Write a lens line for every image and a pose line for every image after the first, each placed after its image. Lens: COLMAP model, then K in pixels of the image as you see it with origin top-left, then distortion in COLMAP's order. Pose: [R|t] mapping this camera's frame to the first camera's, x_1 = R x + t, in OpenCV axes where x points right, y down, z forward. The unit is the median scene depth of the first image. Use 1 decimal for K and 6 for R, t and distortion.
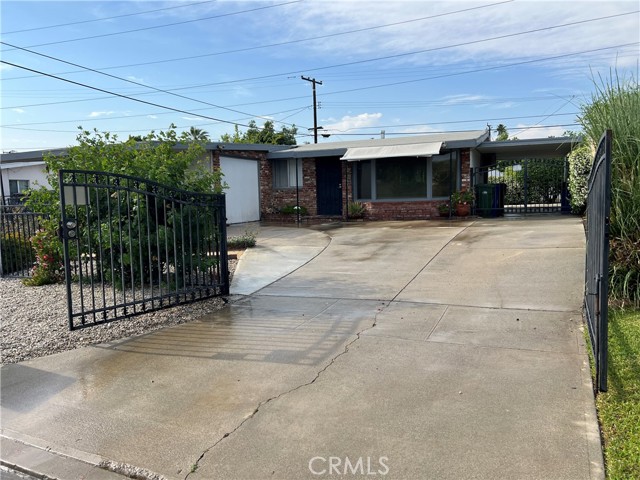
lens RADIAL K [[489.5, 0, 320.0], [0, 489.5, 240.0], [0, 0, 1]] dist [0.032688, -0.003794]
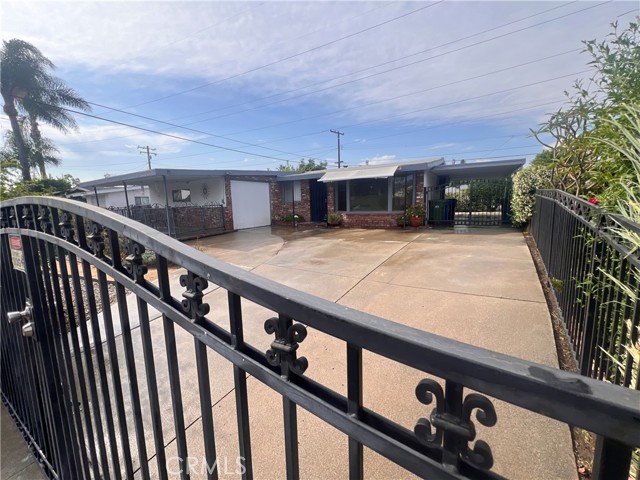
lens RADIAL K [[252.8, 0, 320.0], [0, 252.8, 240.0], [0, 0, 1]] dist [0.000266, -0.000195]
pose [[0.987468, 0.024395, -0.155925, 0.139987], [-0.014157, 0.997690, 0.066434, -0.049424], [0.157186, -0.063394, 0.985532, 0.302950]]
